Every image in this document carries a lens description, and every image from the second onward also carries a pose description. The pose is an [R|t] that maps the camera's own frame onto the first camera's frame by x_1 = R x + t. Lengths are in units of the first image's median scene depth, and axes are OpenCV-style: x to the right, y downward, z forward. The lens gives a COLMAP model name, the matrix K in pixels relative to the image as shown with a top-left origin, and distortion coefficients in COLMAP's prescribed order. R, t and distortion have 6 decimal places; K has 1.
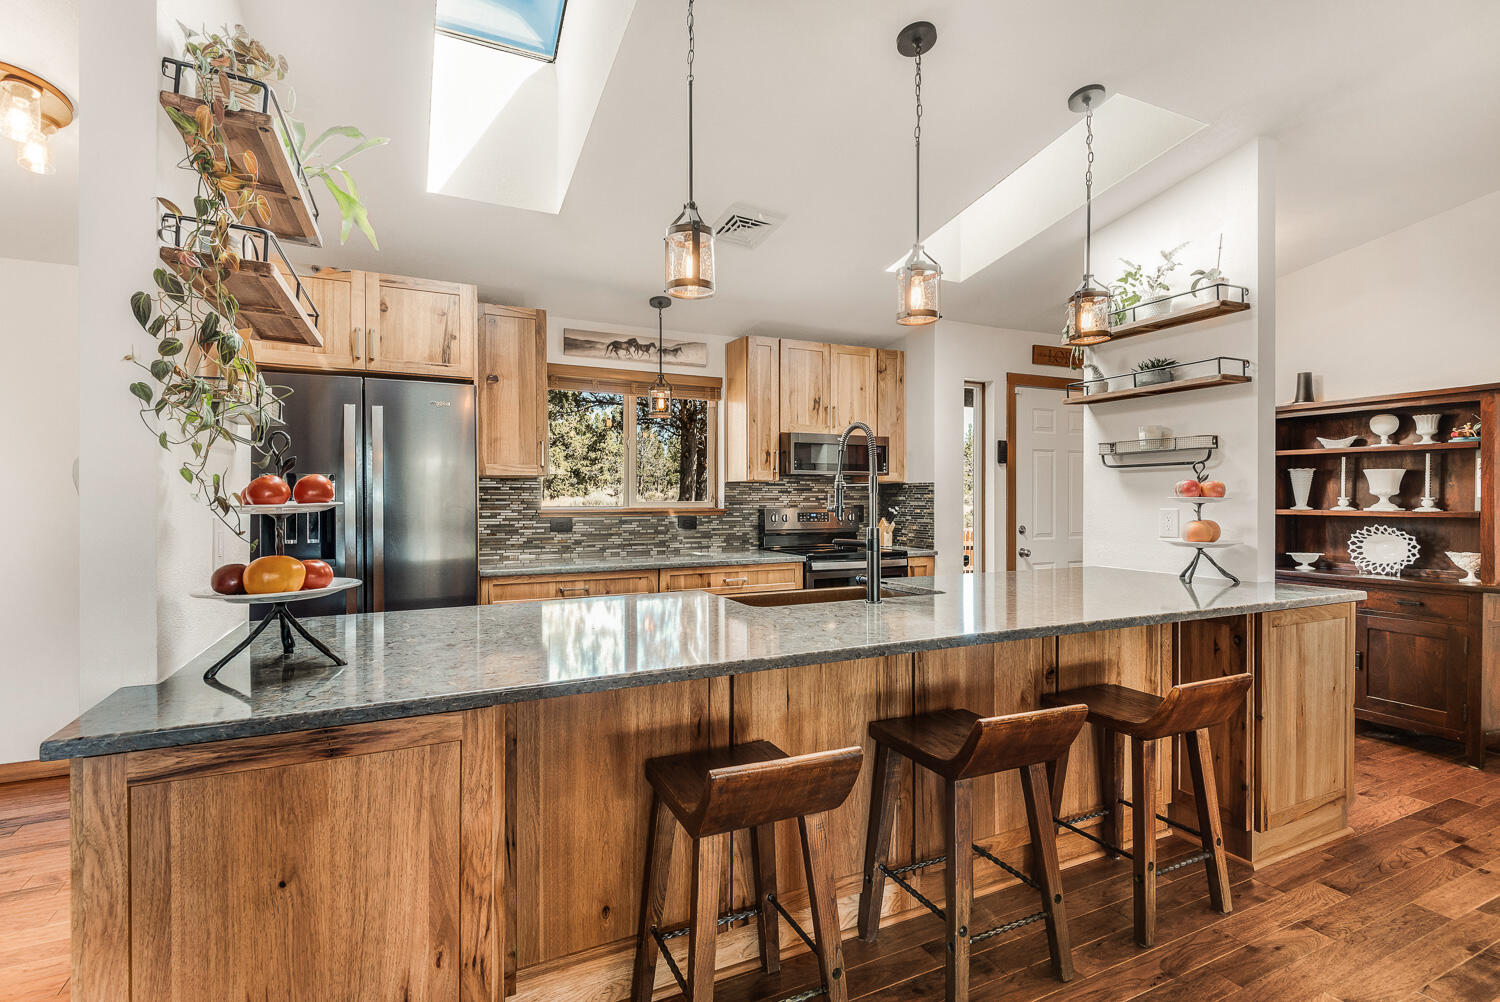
lens RADIAL K [[709.3, 0, 747.9], [0, 709.3, 496.8], [0, 0, 1]] dist [0.020179, 0.000003]
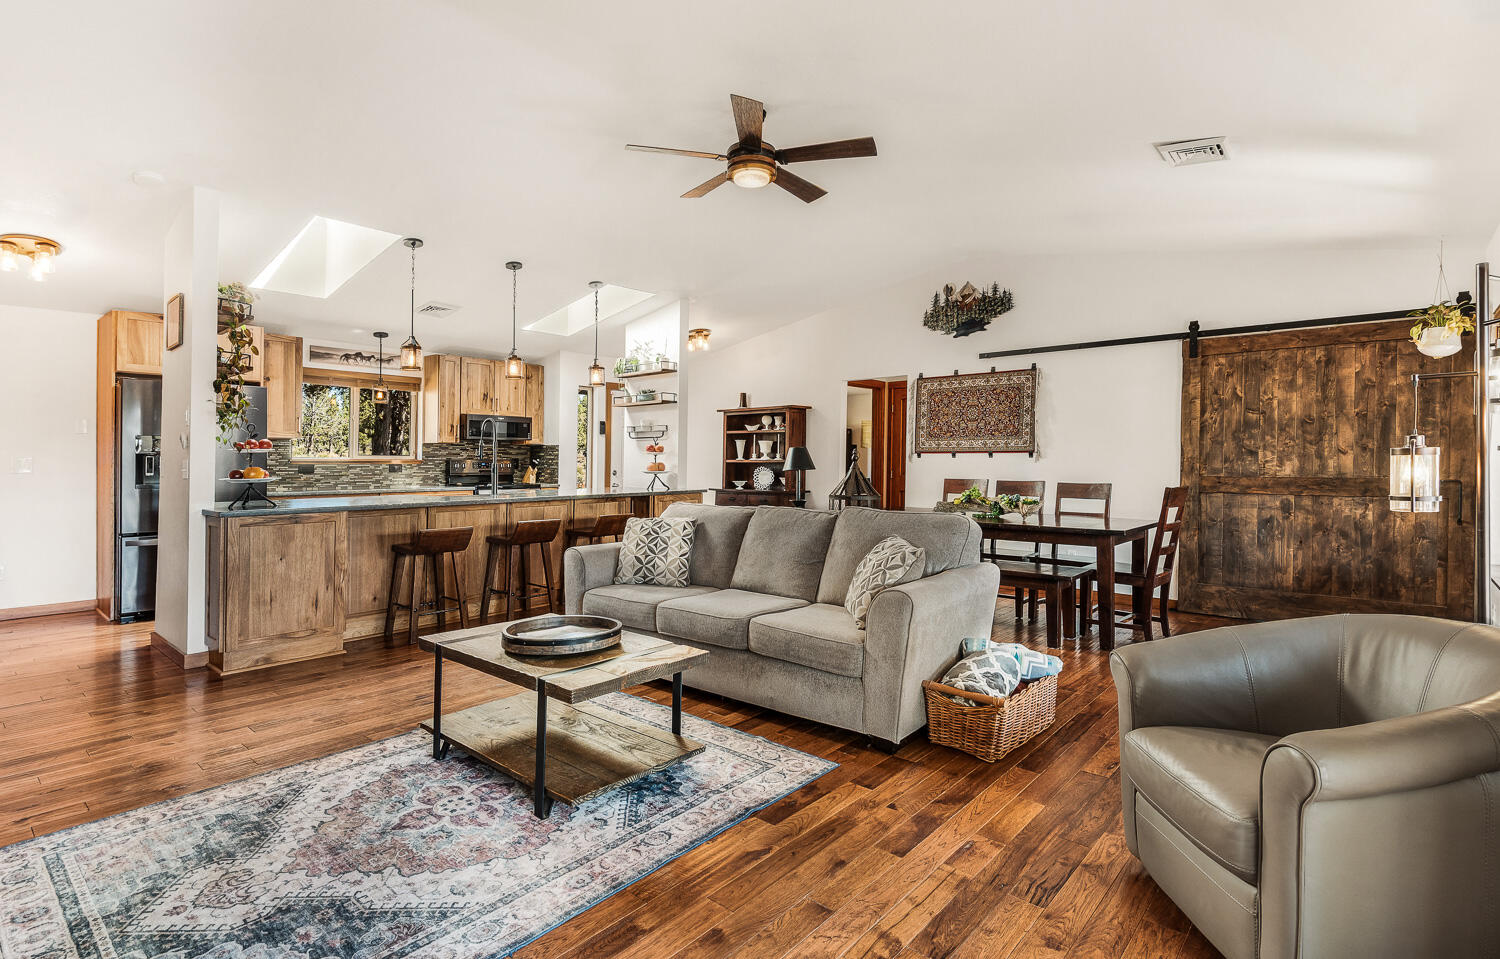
lens RADIAL K [[730.2, 0, 784.5], [0, 730.2, 440.1], [0, 0, 1]] dist [0.017507, -0.000358]
pose [[0.907487, 0.012897, 0.419883, 0.015430], [-0.001732, 0.999635, -0.026961, 0.017411], [-0.420077, 0.023740, 0.907178, -0.941913]]
